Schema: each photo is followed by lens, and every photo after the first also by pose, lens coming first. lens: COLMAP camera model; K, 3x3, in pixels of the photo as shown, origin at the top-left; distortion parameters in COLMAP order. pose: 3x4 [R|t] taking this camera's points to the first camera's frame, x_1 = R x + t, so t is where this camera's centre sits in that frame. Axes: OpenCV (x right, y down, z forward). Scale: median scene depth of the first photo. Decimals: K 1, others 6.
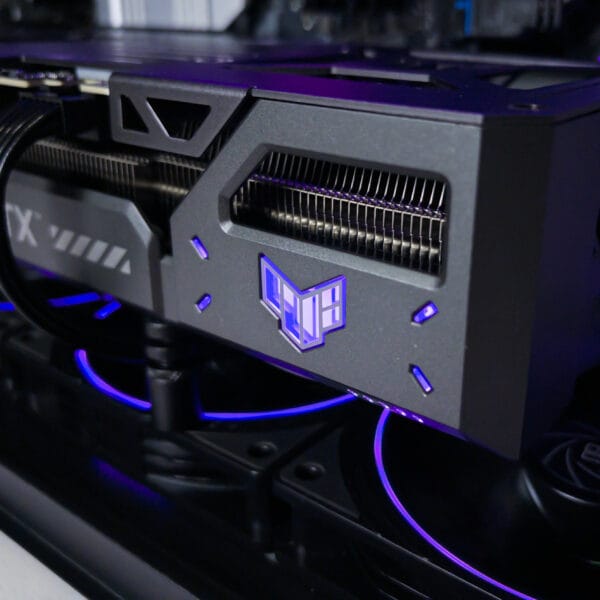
lens RADIAL K [[822.8, 0, 300.0], [0, 822.8, 300.0], [0, 0, 1]] dist [-0.027342, -0.045084]
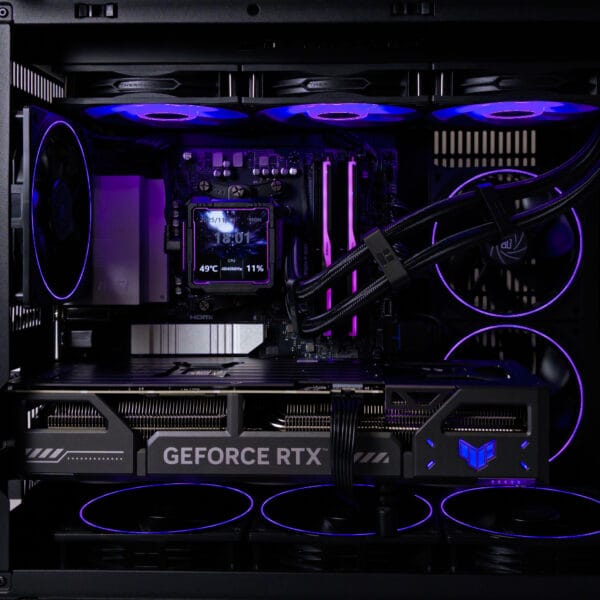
lens RADIAL K [[822.8, 0, 300.0], [0, 822.8, 300.0], [0, 0, 1]] dist [-0.027342, -0.045084]
pose [[0.767316, -0.020828, 0.640930, -2.259416], [0.234301, 0.939477, -0.249973, 0.075008], [-0.596933, 0.341979, 0.725756, -0.935686]]
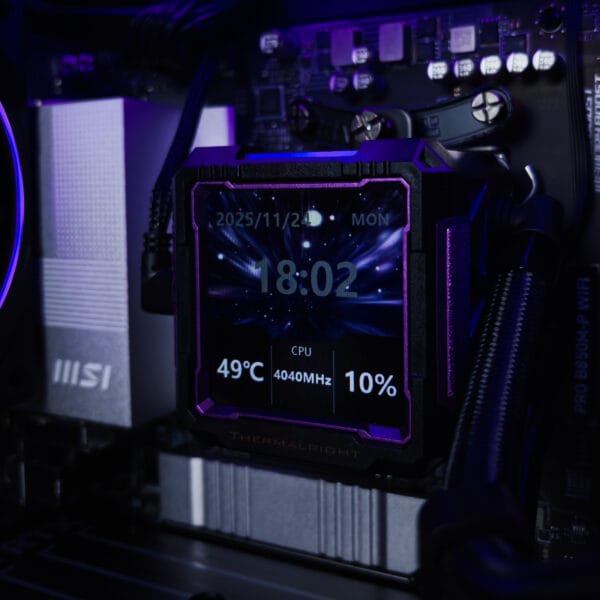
lens RADIAL K [[758.9, 0, 300.0], [0, 758.9, 300.0], [0, 0, 1]] dist [-0.078501, -0.069104]
pose [[0.973086, -0.021919, 0.229399, -0.587604], [0.082992, 0.962001, -0.260127, -0.768458], [-0.214981, 0.272164, 0.937929, 0.644625]]
